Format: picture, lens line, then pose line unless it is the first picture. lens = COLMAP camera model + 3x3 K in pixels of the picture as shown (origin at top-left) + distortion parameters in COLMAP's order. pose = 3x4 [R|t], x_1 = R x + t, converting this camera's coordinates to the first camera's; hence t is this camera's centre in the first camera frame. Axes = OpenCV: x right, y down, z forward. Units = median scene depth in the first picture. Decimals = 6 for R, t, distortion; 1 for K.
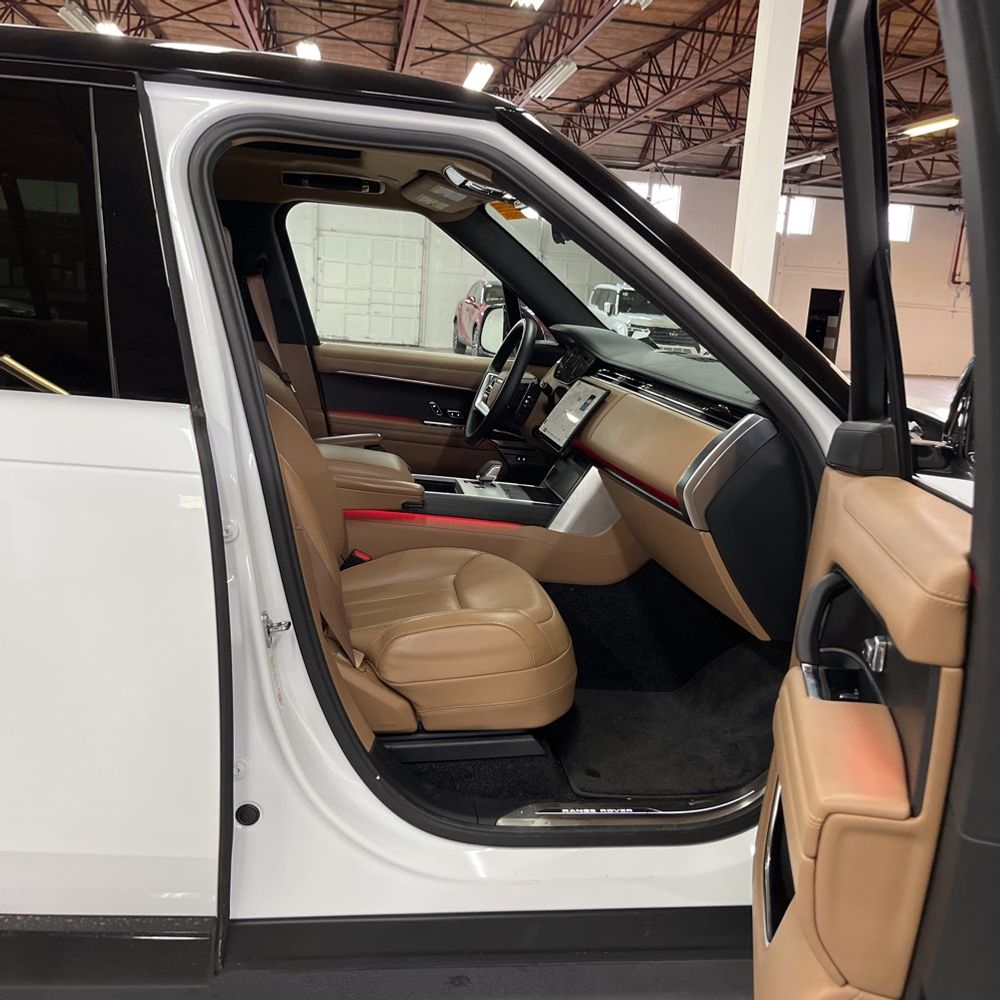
lens RADIAL K [[1027.6, 0, 500.0], [0, 1027.6, 500.0], [0, 0, 1]] dist [0.058257, -0.076606]
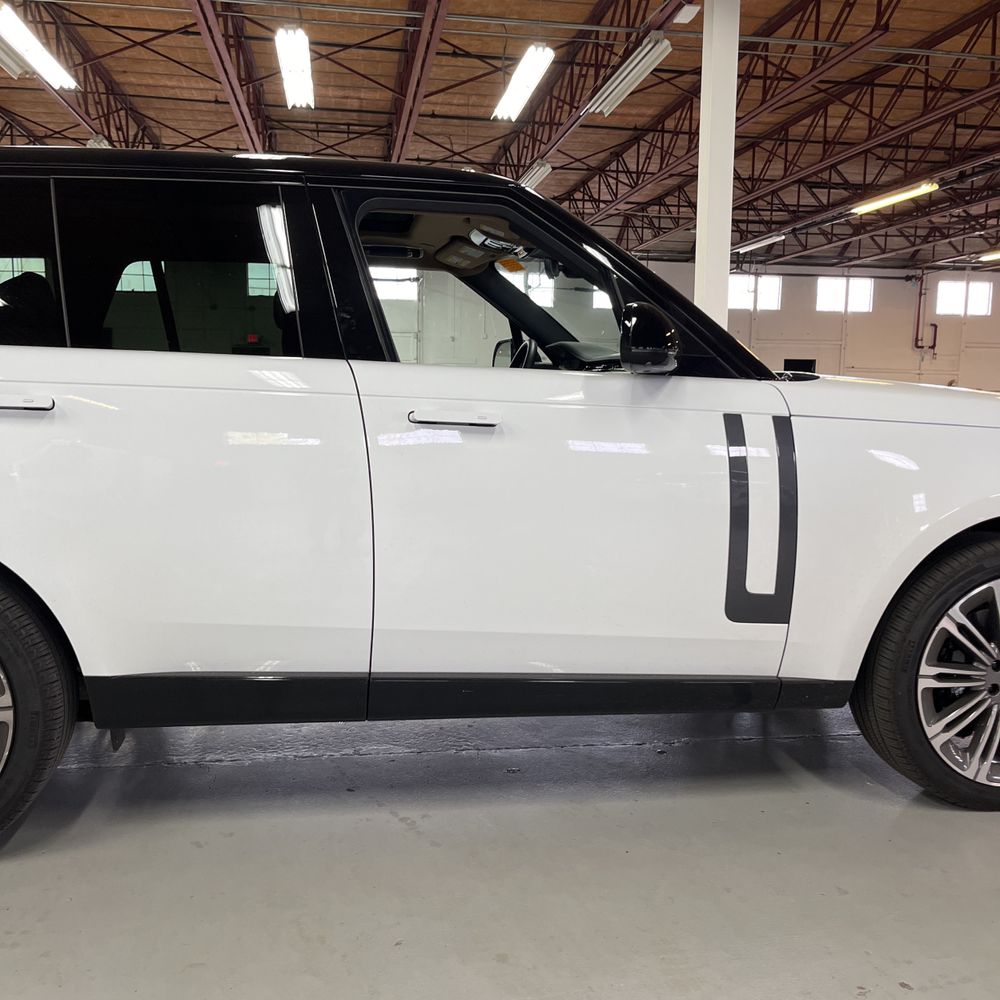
lens RADIAL K [[1030.3, 0, 499.4], [0, 1030.3, 514.2], [0, 0, 1]] dist [0.012240, 0.017244]
pose [[0.998510, -0.054350, 0.004869, -0.006383], [0.054563, 0.995559, -0.076712, 0.030251], [-0.000678, 0.076863, 0.997041, -0.068250]]
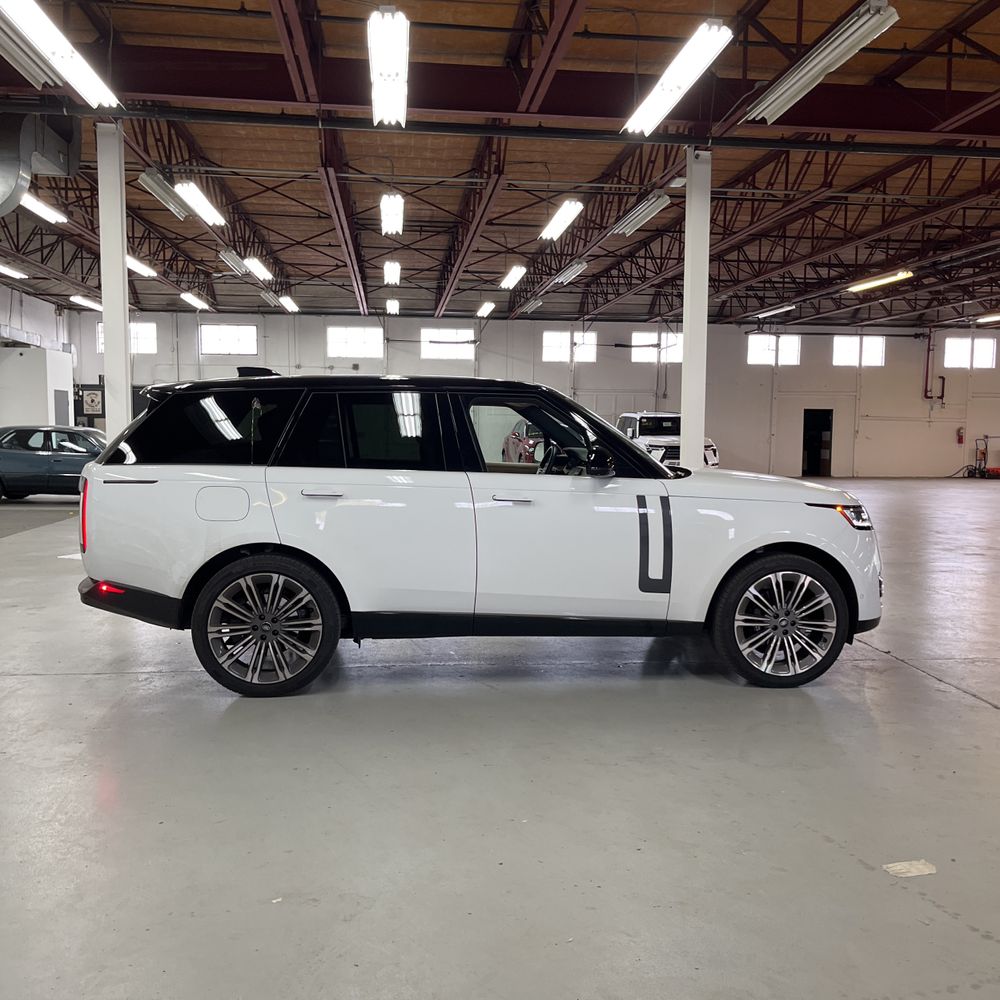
lens RADIAL K [[1027.6, 0, 500.0], [0, 1027.6, 500.0], [0, 0, 1]] dist [0.058257, -0.076606]
pose [[0.997751, -0.053155, -0.040842, -0.001501], [0.047595, 0.990791, -0.126761, 0.049258], [0.047204, 0.124532, 0.991092, -0.272441]]
